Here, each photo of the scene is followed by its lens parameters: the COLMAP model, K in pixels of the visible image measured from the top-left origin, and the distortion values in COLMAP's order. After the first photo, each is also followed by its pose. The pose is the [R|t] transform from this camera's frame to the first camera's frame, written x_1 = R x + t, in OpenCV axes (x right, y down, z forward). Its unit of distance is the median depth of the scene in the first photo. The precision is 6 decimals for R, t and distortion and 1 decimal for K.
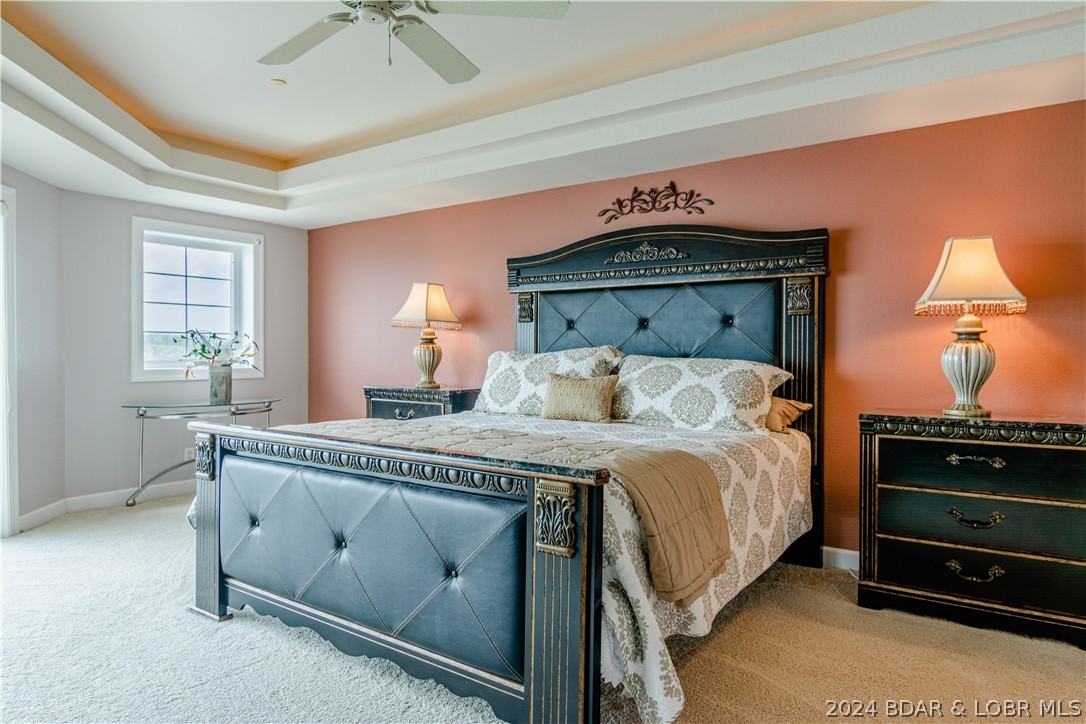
lens RADIAL K [[688.8, 0, 541.0], [0, 688.8, 361.9], [0, 0, 1]] dist [-0.000183, -0.008454]
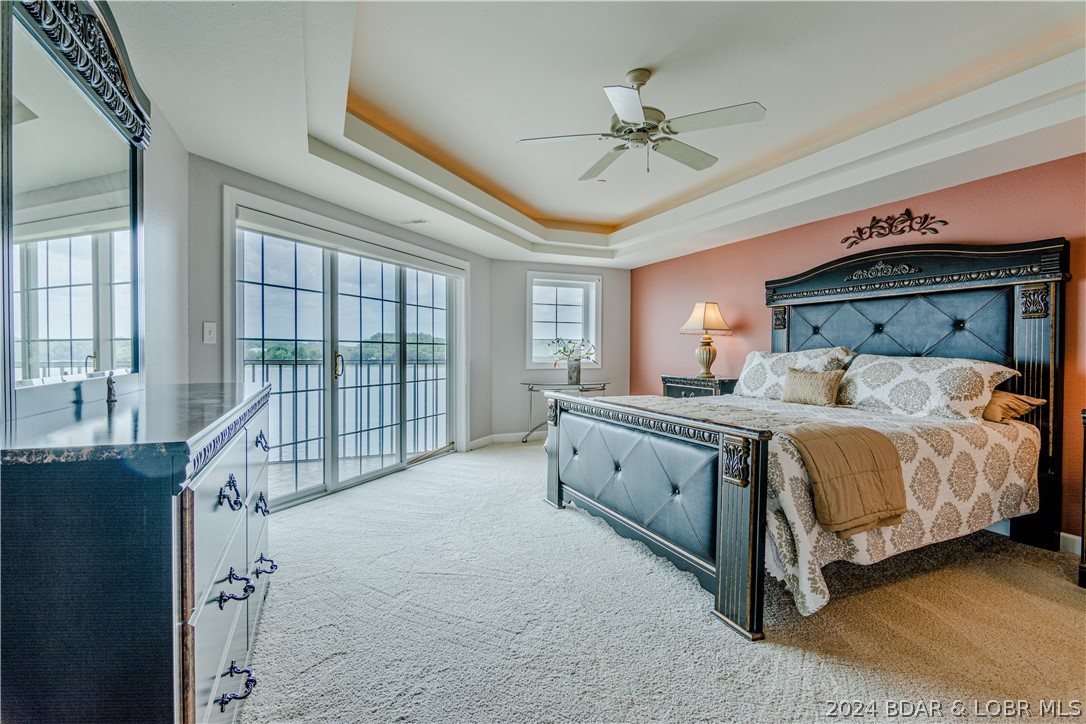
lens RADIAL K [[521.5, 0, 545.0], [0, 521.5, 357.9], [0, 0, 1]] dist [-0.008750, -0.003778]
pose [[0.862969, 0.007058, -0.505208, 0.124392], [-0.008434, 0.999964, -0.000436, 0.002207], [0.505187, 0.004637, 0.862998, -0.107922]]
